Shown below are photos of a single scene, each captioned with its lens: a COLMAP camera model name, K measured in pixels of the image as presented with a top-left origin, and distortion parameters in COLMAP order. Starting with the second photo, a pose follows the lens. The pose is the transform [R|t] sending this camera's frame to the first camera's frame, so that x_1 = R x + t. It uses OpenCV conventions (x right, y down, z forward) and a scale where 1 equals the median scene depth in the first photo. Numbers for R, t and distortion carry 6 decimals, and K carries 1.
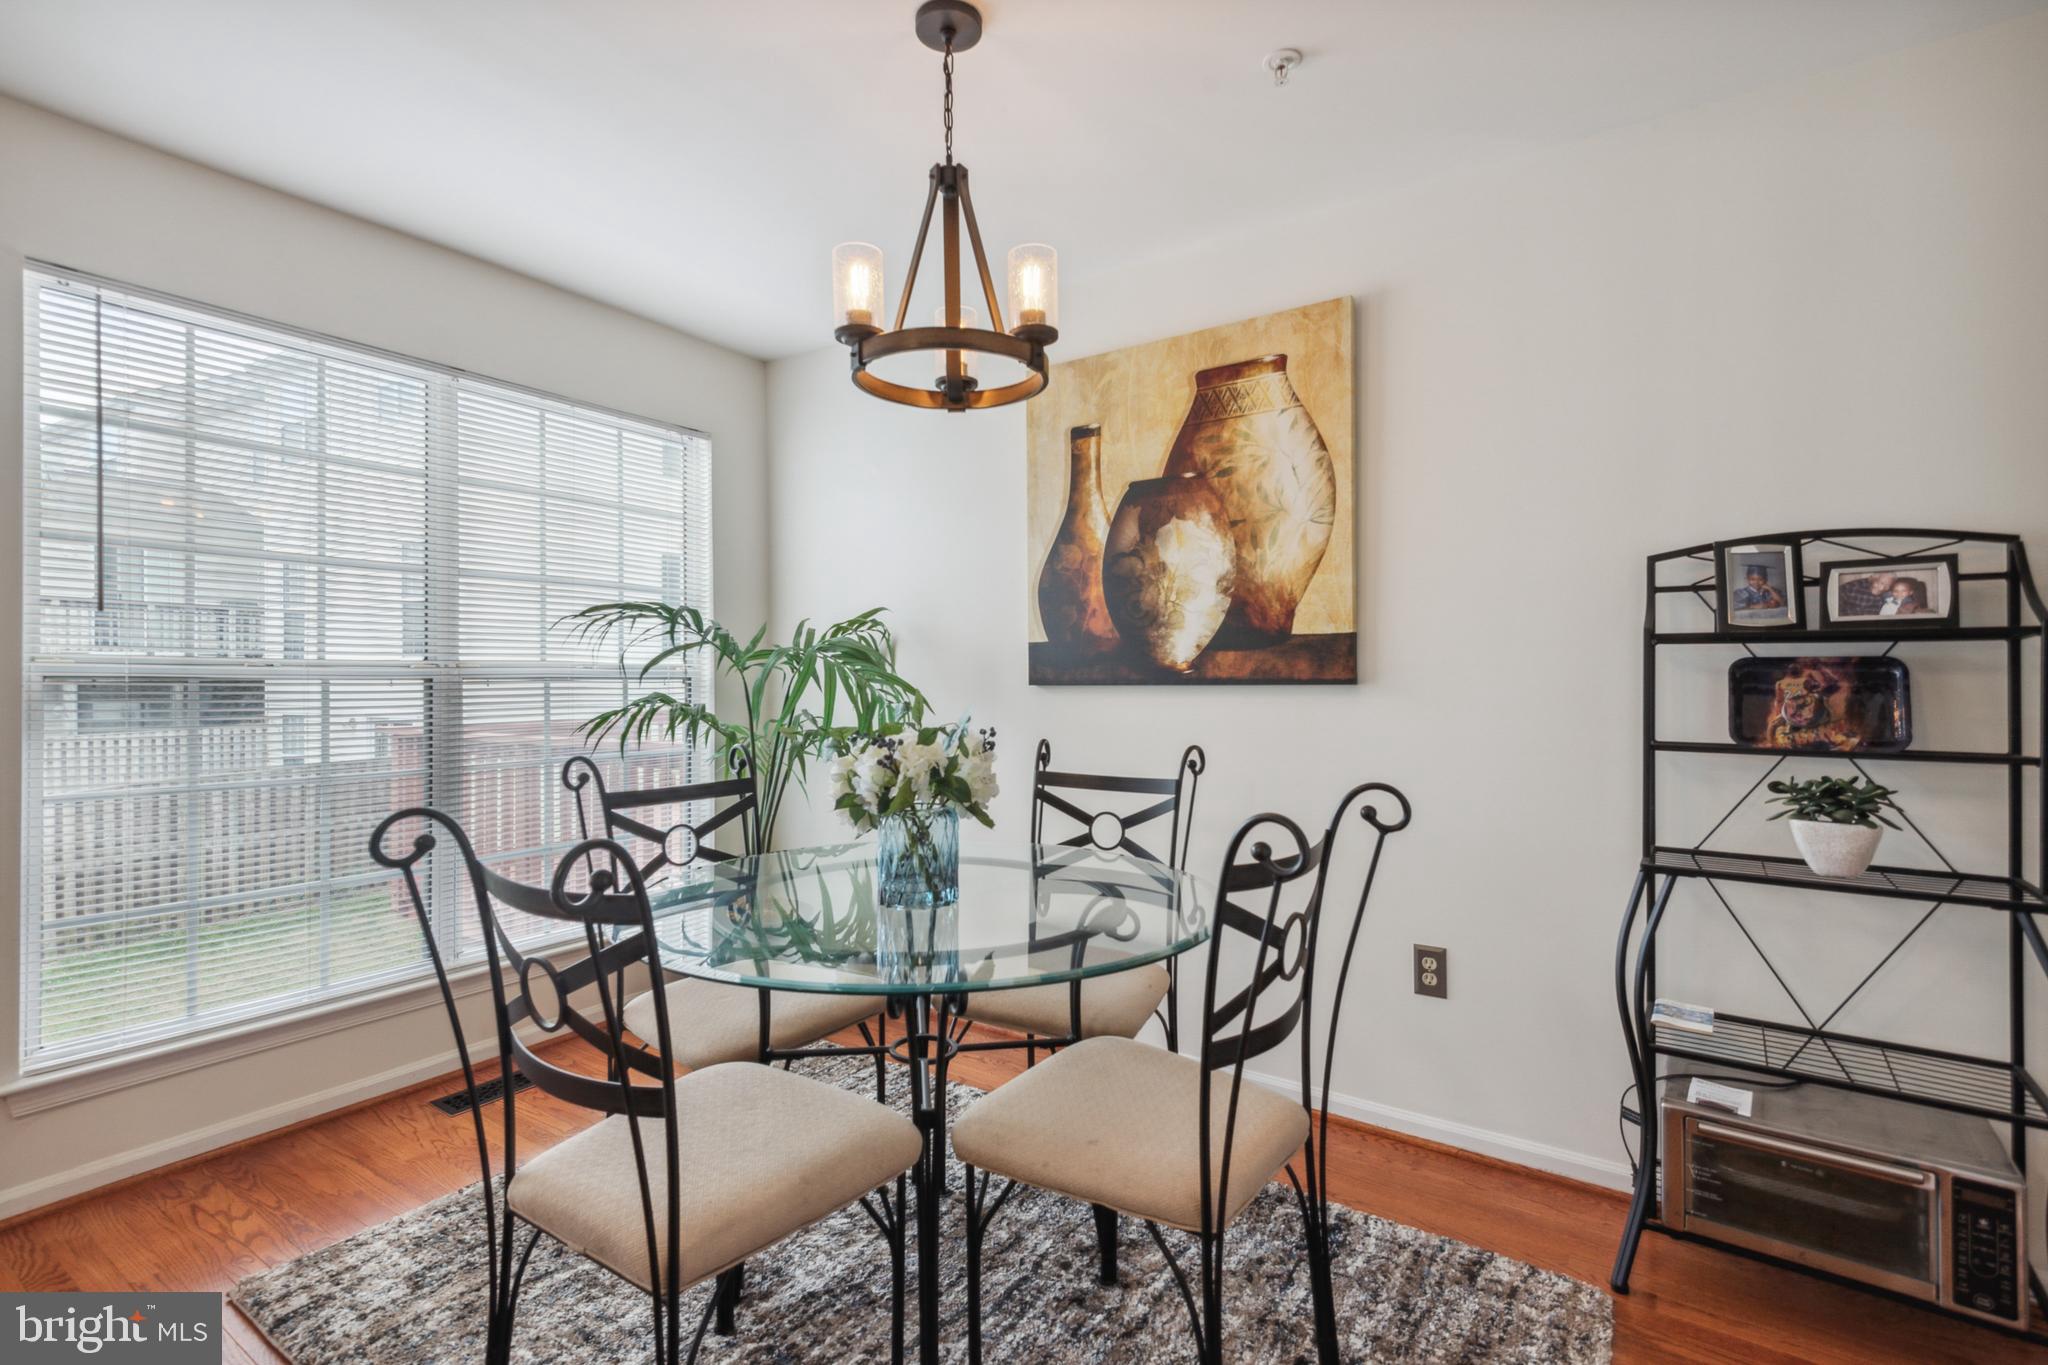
lens RADIAL K [[940.5, 0, 1019.9], [0, 940.5, 675.1], [0, 0, 1]] dist [0.018556, -0.011285]
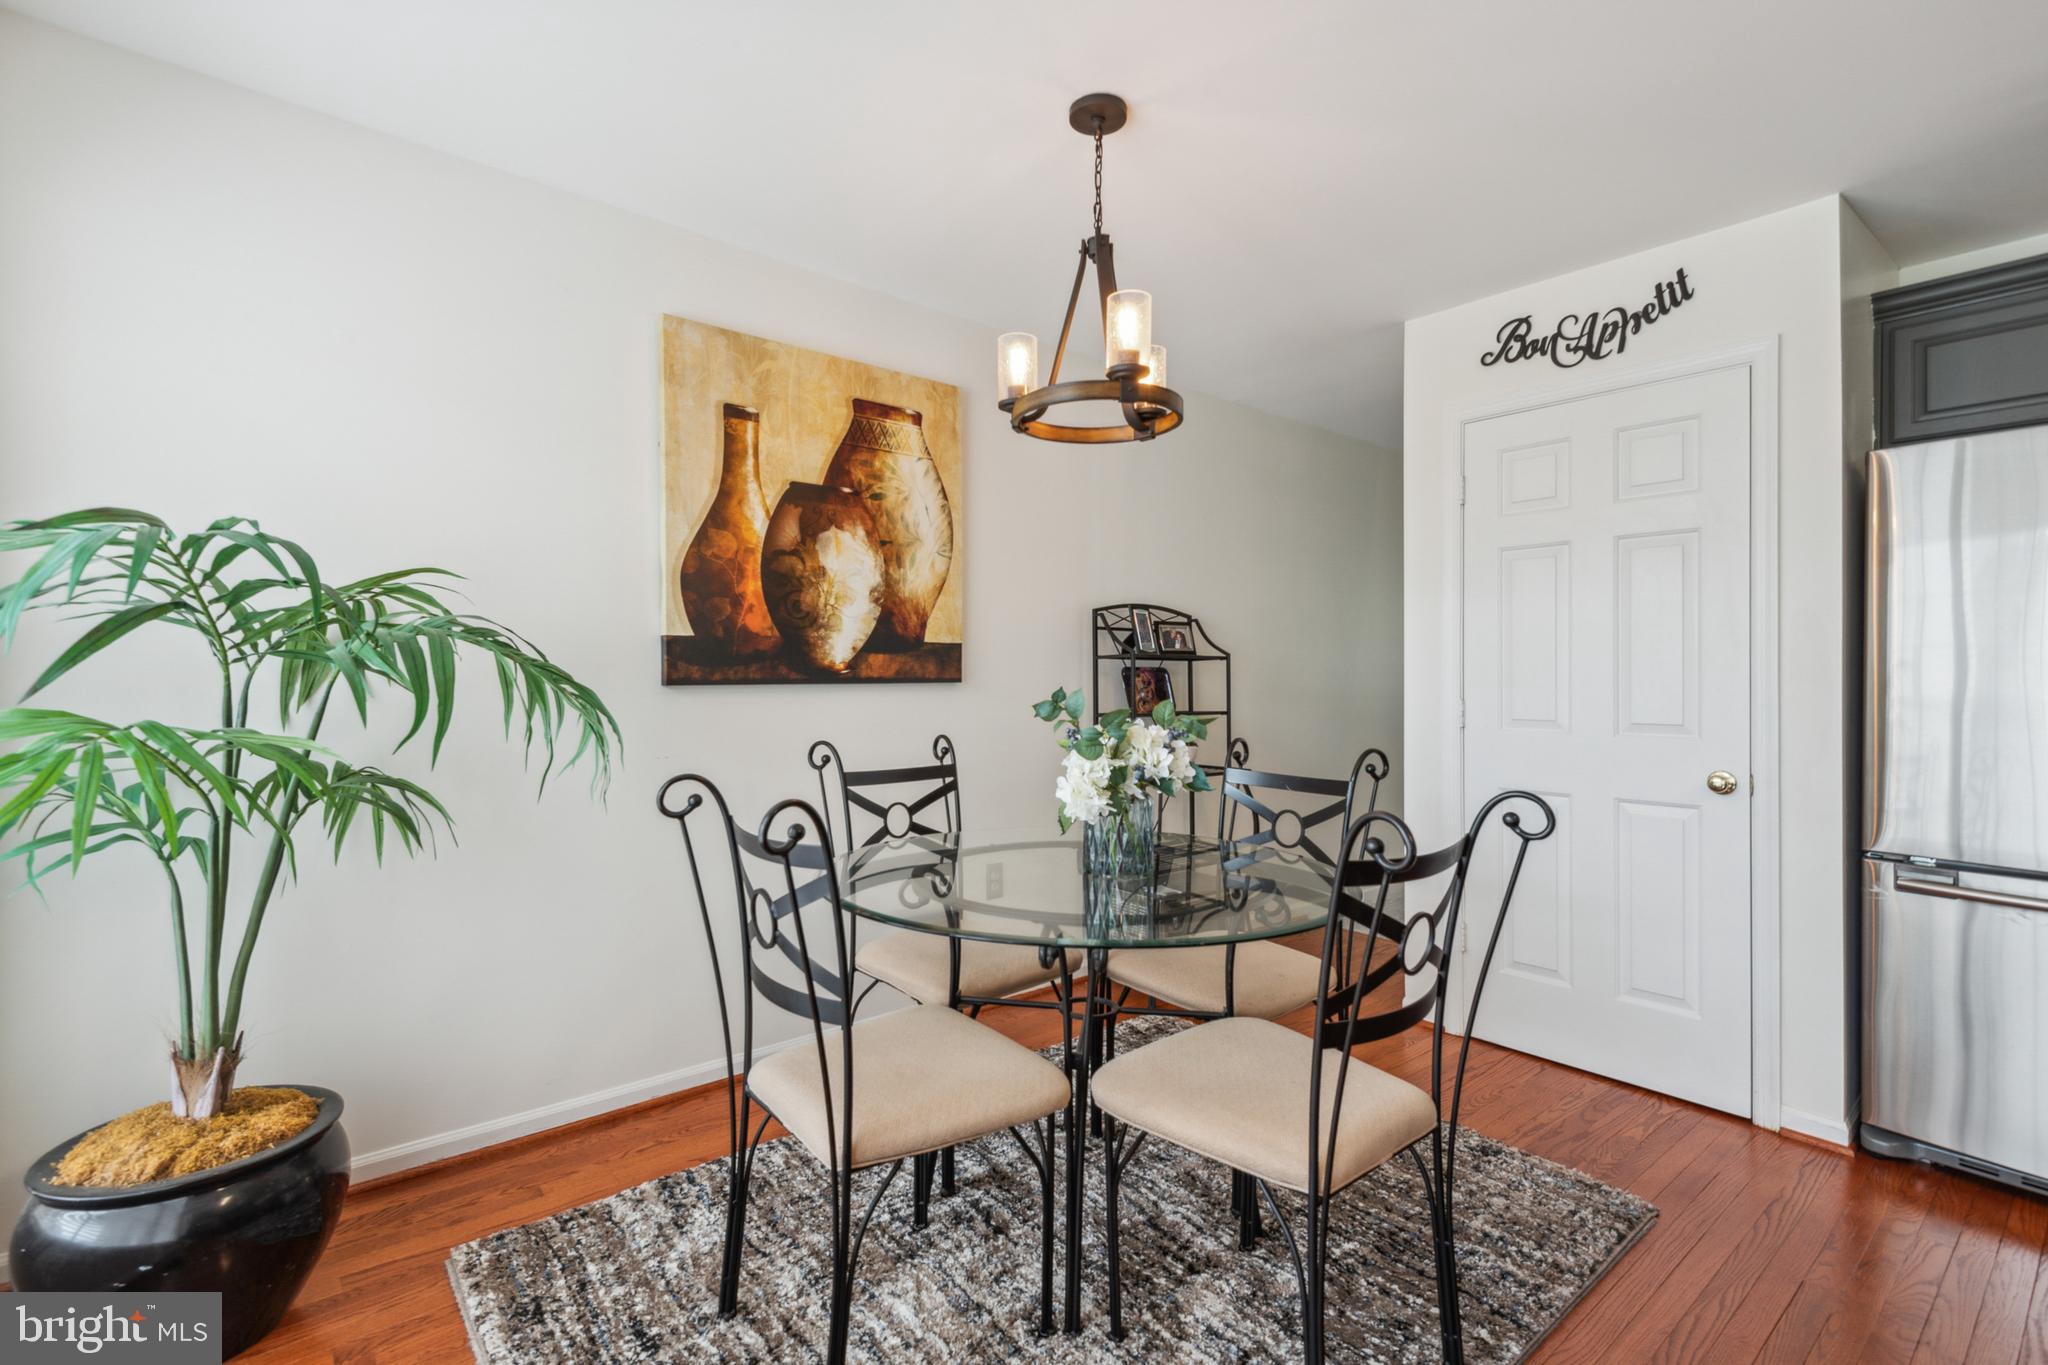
lens RADIAL K [[942.5, 0, 1030.5], [0, 942.5, 671.4], [0, 0, 1]] dist [0.016627, -0.000382]
pose [[0.235814, 0.004832, 0.971786, -0.825241], [-0.004716, 0.999982, -0.003828, -0.000749], [-0.971787, -0.003680, 0.235832, 0.538250]]
